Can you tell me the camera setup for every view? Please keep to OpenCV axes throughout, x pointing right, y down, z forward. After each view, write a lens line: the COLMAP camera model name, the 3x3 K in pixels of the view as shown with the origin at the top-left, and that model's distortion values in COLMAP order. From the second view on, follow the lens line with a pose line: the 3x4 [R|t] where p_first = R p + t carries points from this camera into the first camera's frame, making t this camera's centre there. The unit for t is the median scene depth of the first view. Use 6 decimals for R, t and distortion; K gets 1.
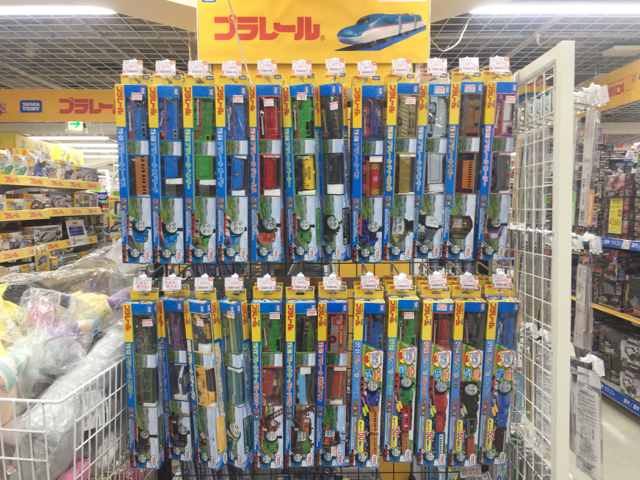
lens RADIAL K [[550.9, 0, 324.4], [0, 550.9, 242.2], [0, 0, 1]] dist [0.066576, -0.054073]
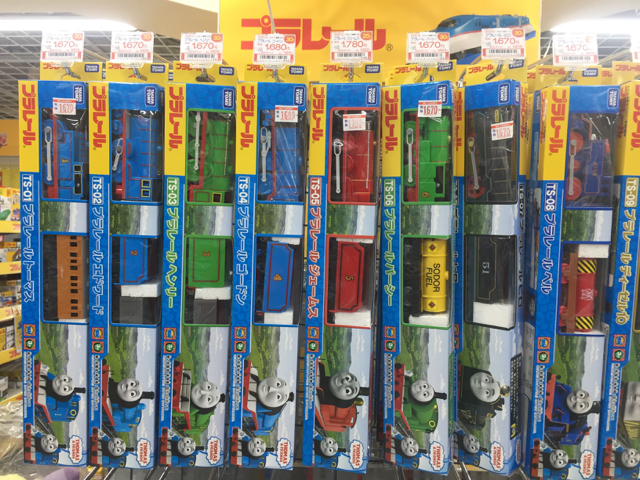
lens RADIAL K [[550.9, 0, 318.1], [0, 550.9, 237.1], [0, 0, 1]] dist [0.066576, -0.054073]
pose [[0.998644, 0.021060, -0.047617, -0.103207], [-0.024520, 0.997009, -0.073288, -0.123004], [0.045931, 0.074356, 0.996173, 0.544912]]
